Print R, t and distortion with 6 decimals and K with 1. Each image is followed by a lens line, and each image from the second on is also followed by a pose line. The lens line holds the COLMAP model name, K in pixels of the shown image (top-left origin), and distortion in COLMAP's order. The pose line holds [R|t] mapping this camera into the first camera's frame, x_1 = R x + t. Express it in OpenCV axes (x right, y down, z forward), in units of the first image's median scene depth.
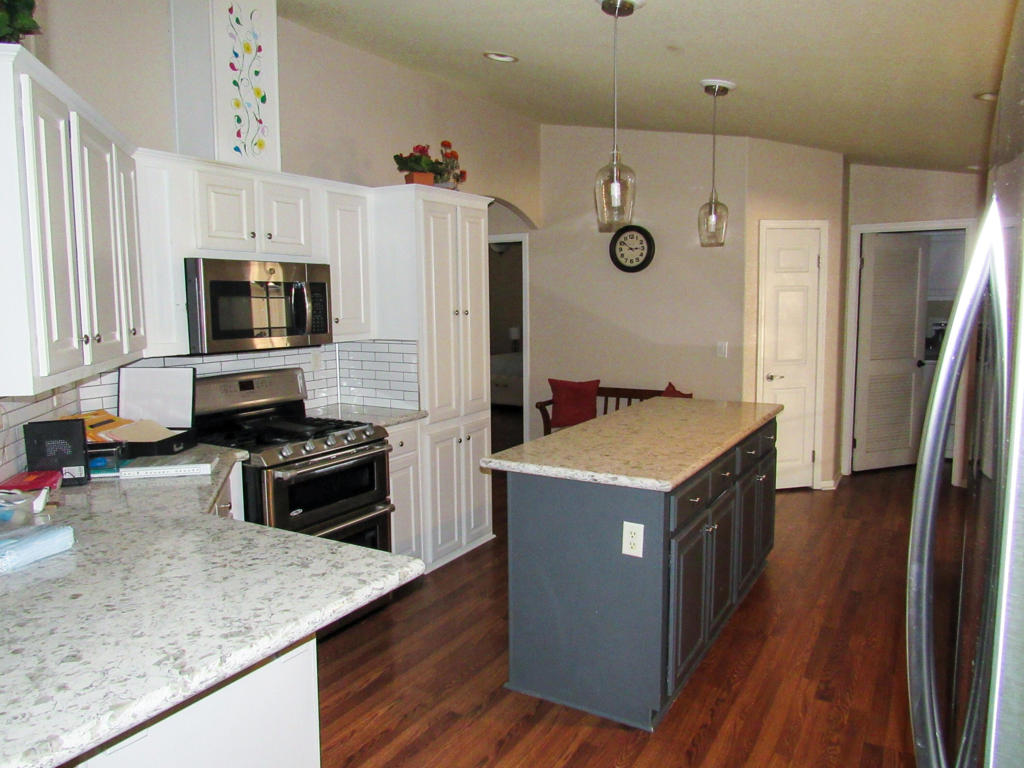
lens RADIAL K [[724.0, 0, 508.1], [0, 724.0, 378.5], [0, 0, 1]] dist [-0.040739, -0.003329]
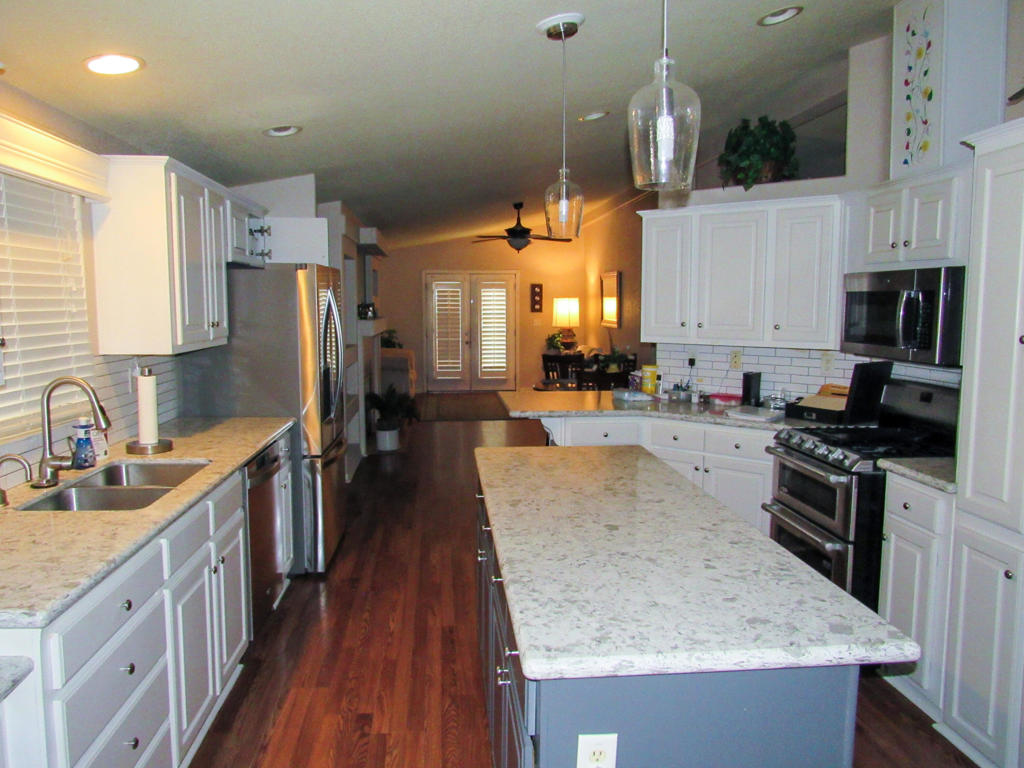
lens RADIAL K [[724.0, 0, 510.2], [0, 724.0, 383.3], [0, 0, 1]] dist [-0.040739, -0.003329]
pose [[-0.802549, 0.074141, -0.591961, 0.707451], [-0.054653, 0.978939, 0.196704, -0.181179], [0.594078, 0.190217, -0.781594, 1.532698]]
